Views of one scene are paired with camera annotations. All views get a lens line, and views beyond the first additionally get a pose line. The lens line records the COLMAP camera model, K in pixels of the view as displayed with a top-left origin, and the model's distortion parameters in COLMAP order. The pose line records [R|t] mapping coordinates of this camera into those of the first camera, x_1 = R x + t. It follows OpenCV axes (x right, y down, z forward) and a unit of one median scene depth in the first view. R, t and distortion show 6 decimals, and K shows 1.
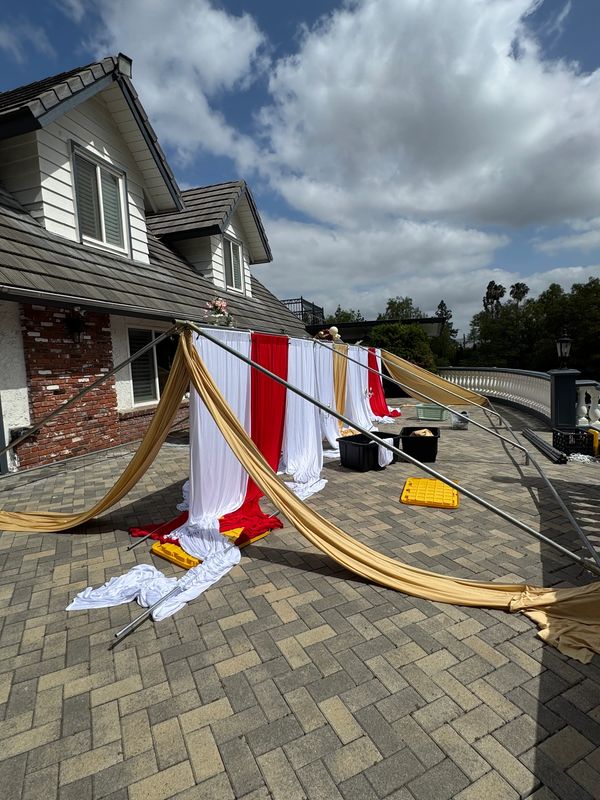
lens RADIAL K [[423.6, 0, 300.0], [0, 423.6, 400.0], [0, 0, 1]] dist [-0.001105, 0.000364]
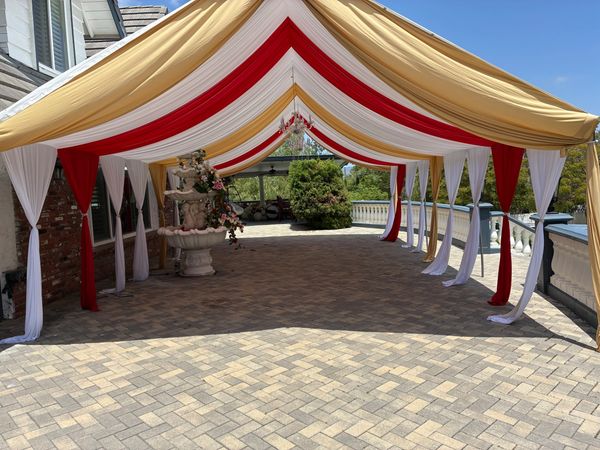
lens RADIAL K [[461.2, 0, 300.0], [0, 461.2, 225.0], [0, 0, 1]] dist [0.006376, -0.002258]
pose [[0.954513, -0.021829, 0.297370, -0.364219], [0.028725, 0.999410, -0.018839, 0.002077], [-0.296783, 0.026524, 0.954577, -0.161890]]
